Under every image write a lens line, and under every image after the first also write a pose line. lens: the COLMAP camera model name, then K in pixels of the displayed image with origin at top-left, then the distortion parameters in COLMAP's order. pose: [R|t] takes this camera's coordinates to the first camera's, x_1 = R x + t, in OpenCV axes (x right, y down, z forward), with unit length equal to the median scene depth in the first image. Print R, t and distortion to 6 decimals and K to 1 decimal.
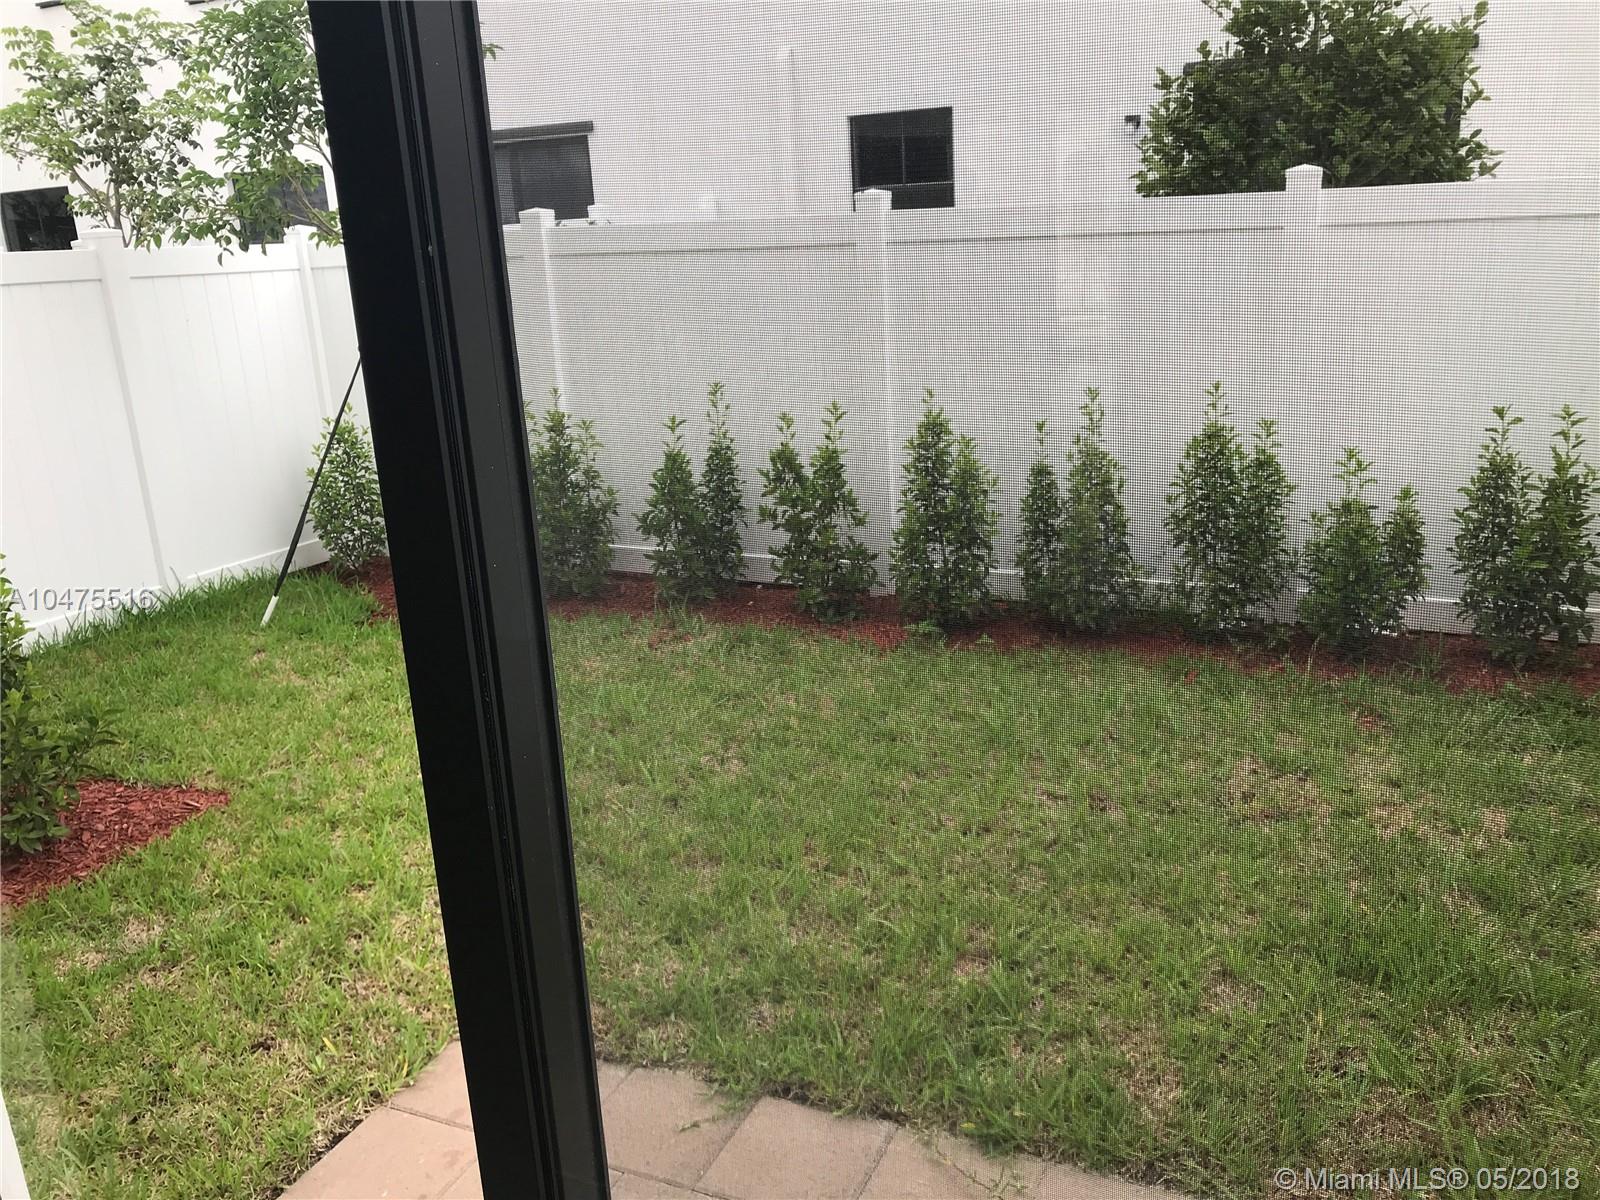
lens RADIAL K [[1340.9, 0, 793.6], [0, 1340.9, 597.8], [0, 0, 1]] dist [0.040043, -0.036360]
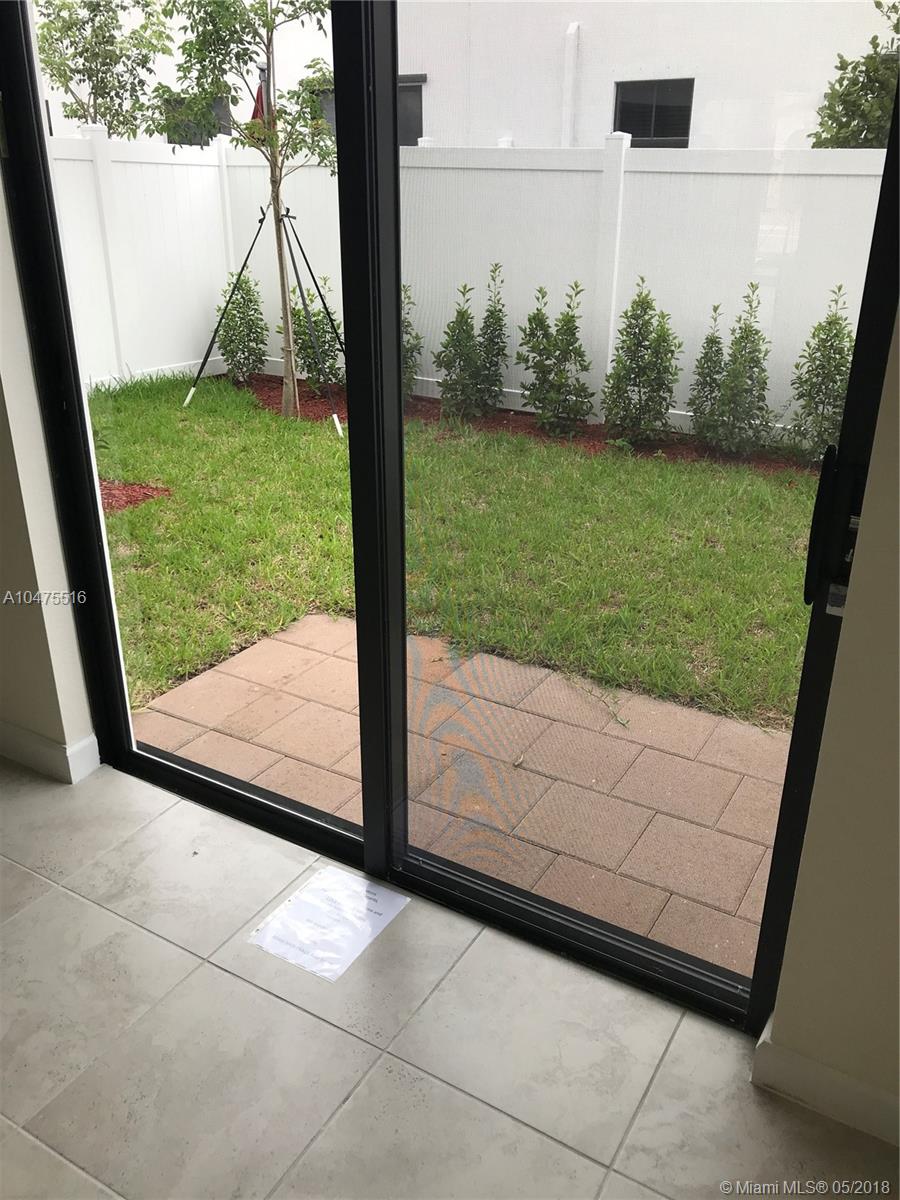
lens RADIAL K [[1005.7, 0, 451.6], [0, 1005.7, 594.7], [0, 0, 1]] dist [0.040043, -0.036360]
pose [[0.991669, 0.103544, -0.076619, 0.015290], [-0.093151, 0.987309, 0.128622, 0.058364], [0.088965, -0.120414, 0.988729, -0.131394]]
